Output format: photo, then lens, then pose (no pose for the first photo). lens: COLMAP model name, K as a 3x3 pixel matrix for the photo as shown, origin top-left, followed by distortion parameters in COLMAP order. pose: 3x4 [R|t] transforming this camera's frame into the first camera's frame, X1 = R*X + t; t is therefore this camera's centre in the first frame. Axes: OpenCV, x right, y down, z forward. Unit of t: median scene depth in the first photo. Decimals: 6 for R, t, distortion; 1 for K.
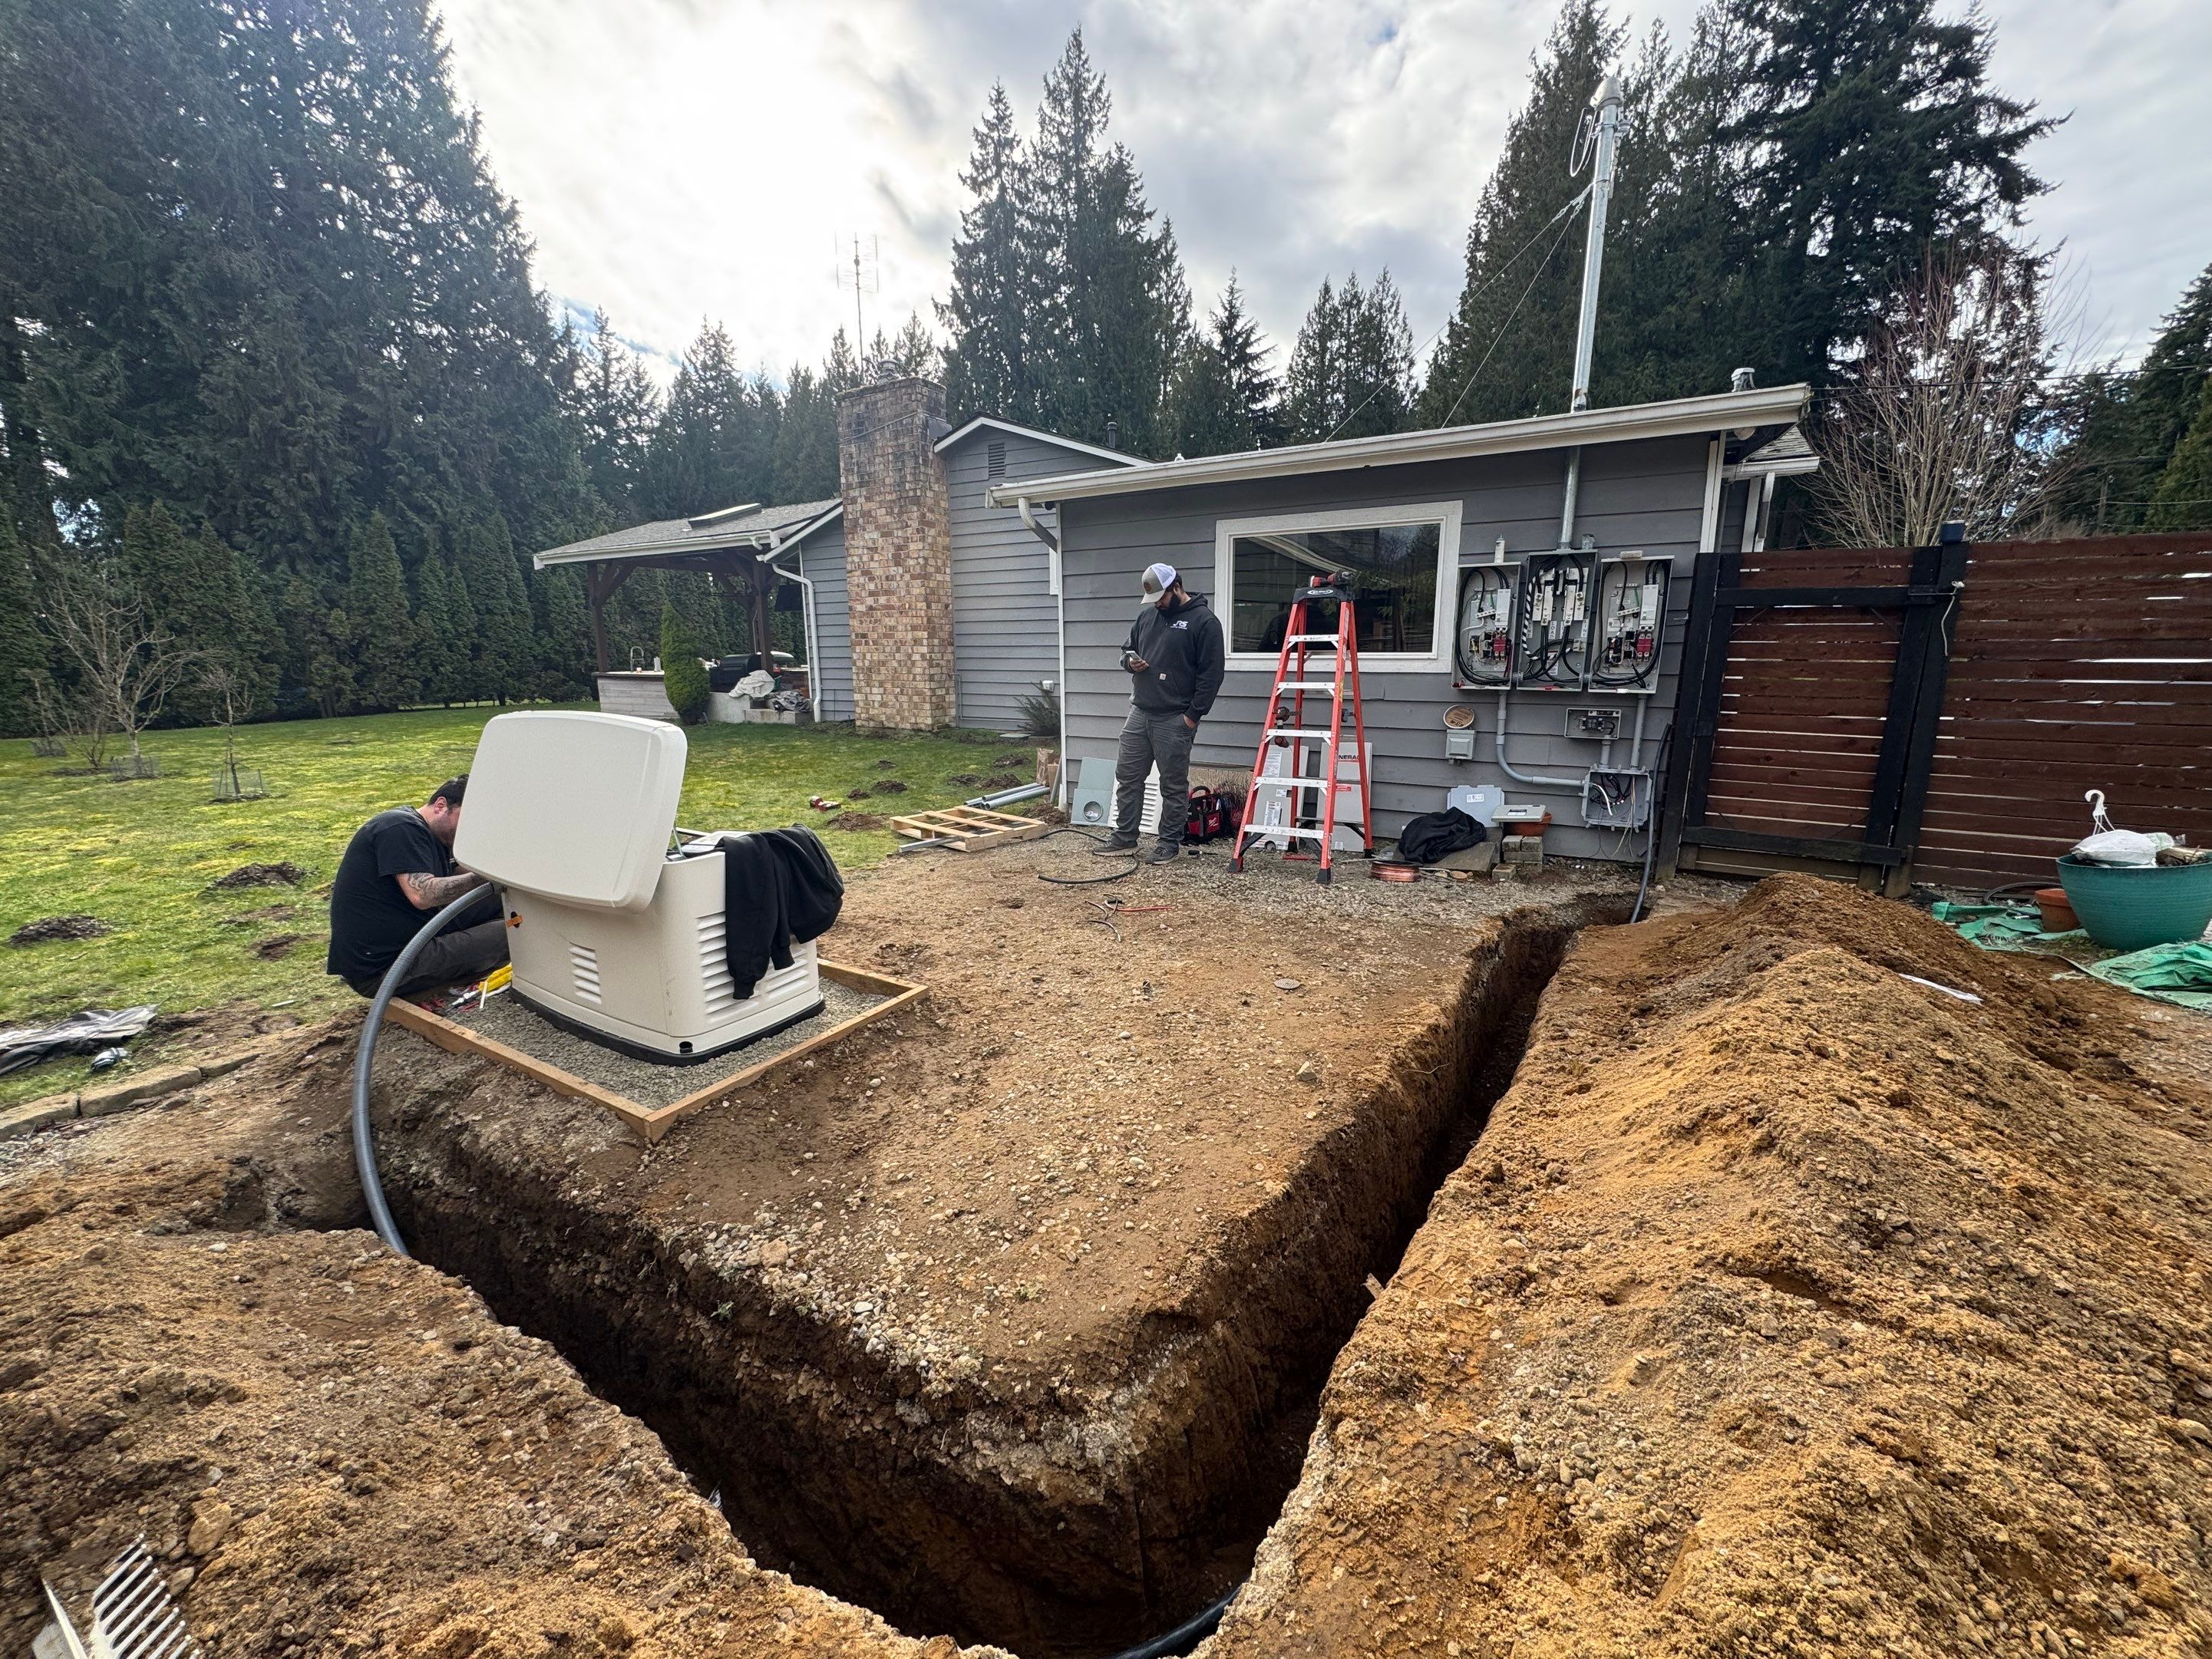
lens RADIAL K [[878.4, 0, 1105.8], [0, 878.4, 824.8], [0, 0, 1]] dist [0.002451, -0.000703]
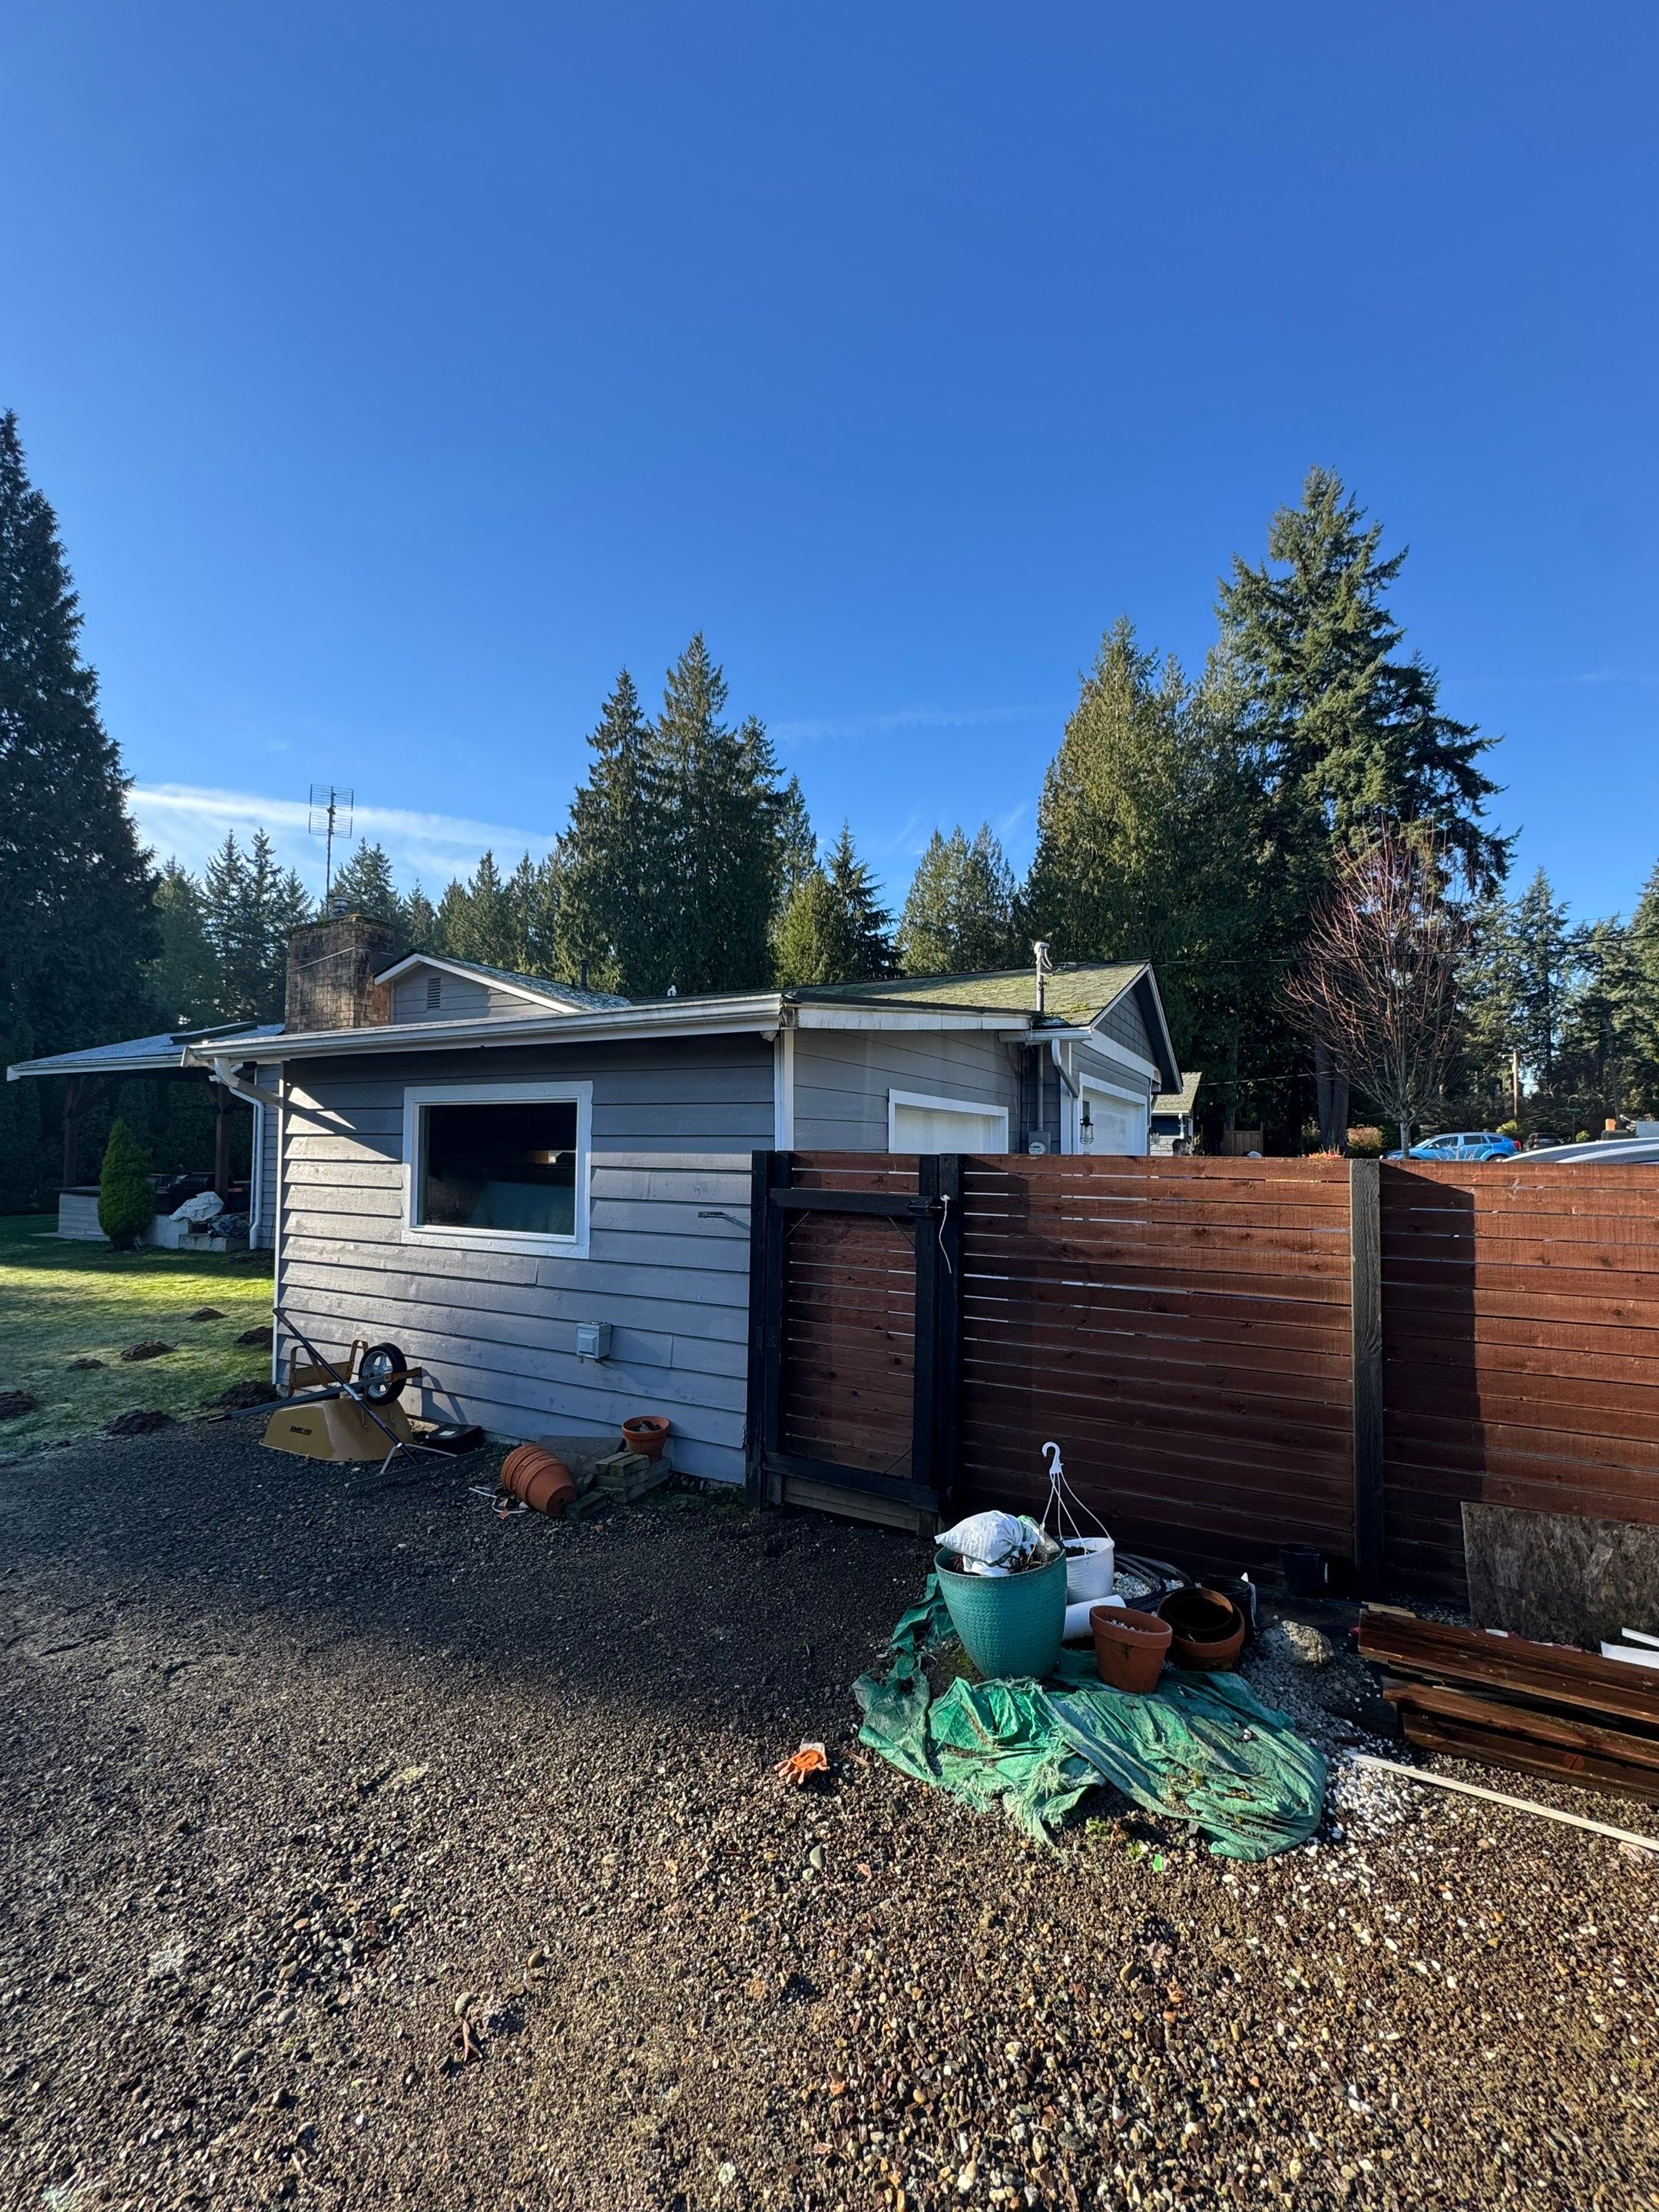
lens RADIAL K [[878.5, 0, 848.7], [0, 878.5, 1094.4], [0, 0, 1]] dist [0.002451, -0.000703]
pose [[0.997443, 0.016693, 0.069489, 0.279173], [0.001174, 0.968378, -0.249484, -0.051844], [-0.071456, 0.248927, 0.965883, 0.023874]]
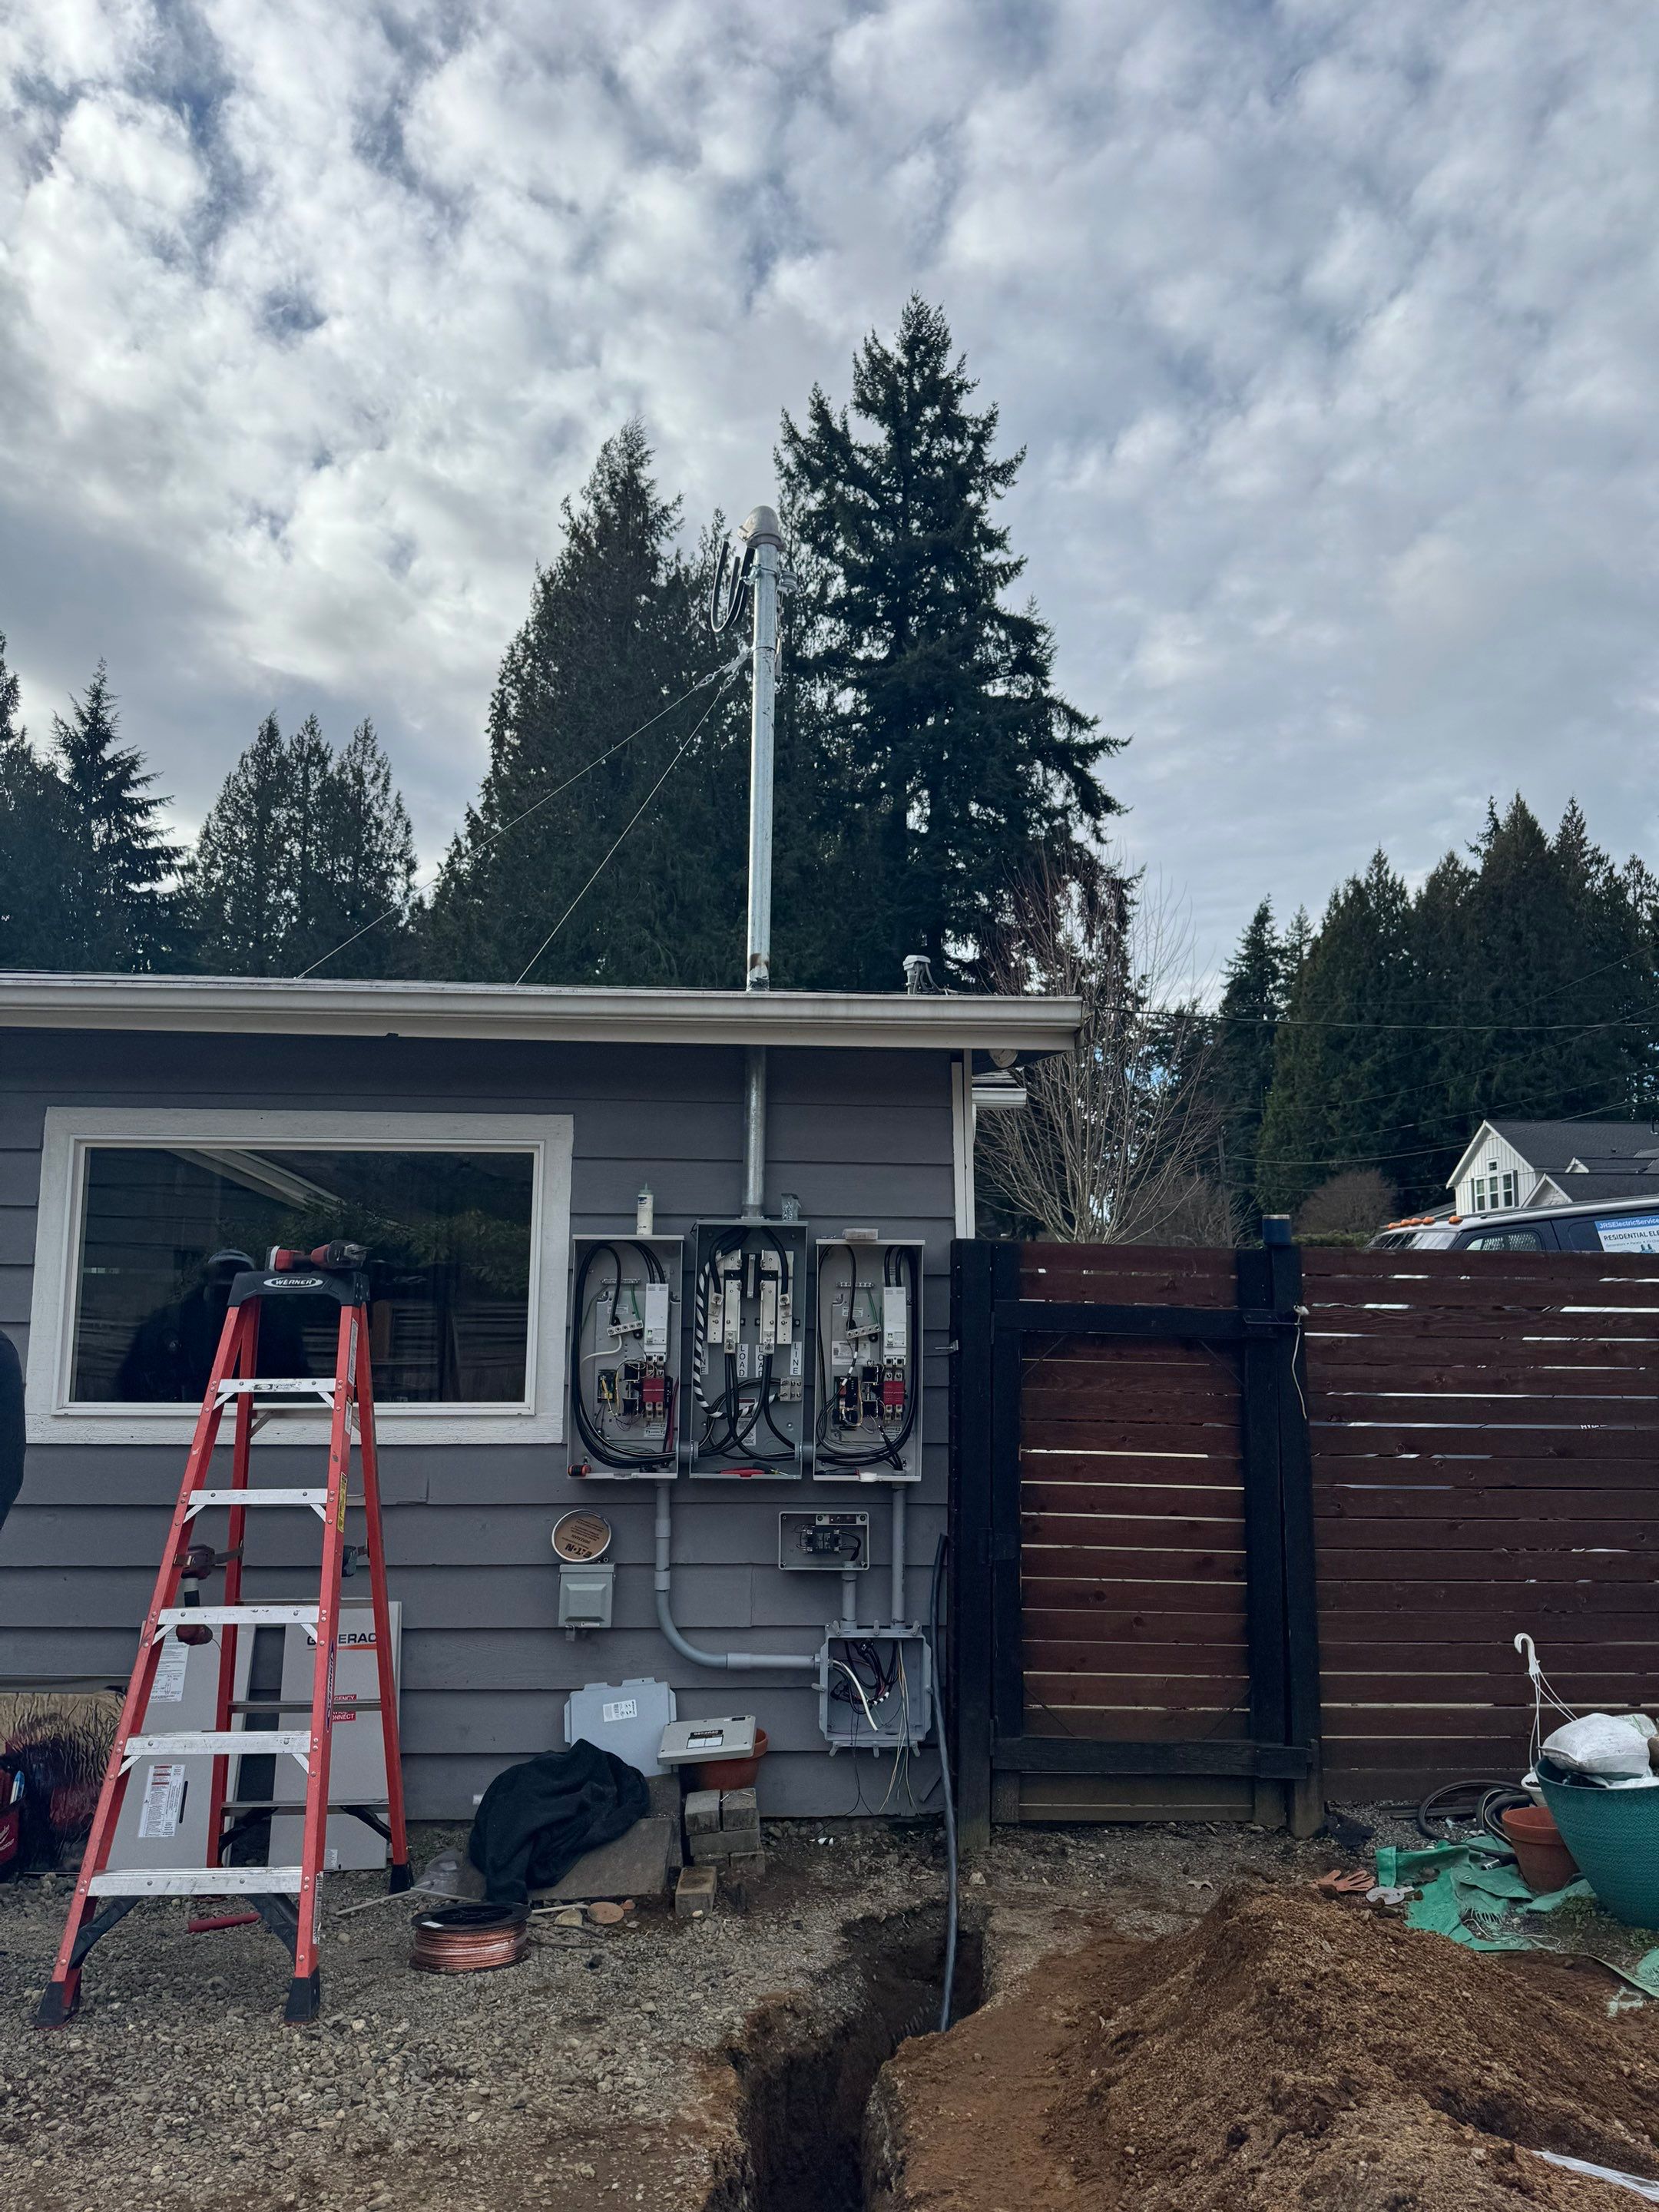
lens RADIAL K [[1556.2, 0, 838.4], [0, 1556.2, 1111.0], [0, 0, 1]] dist [0.082371, -0.060417]
pose [[0.828860, 0.082689, 0.553311, 0.008585], [0.098949, 0.951758, -0.290459, -0.038178], [-0.550636, 0.295500, 0.780692, 0.081745]]
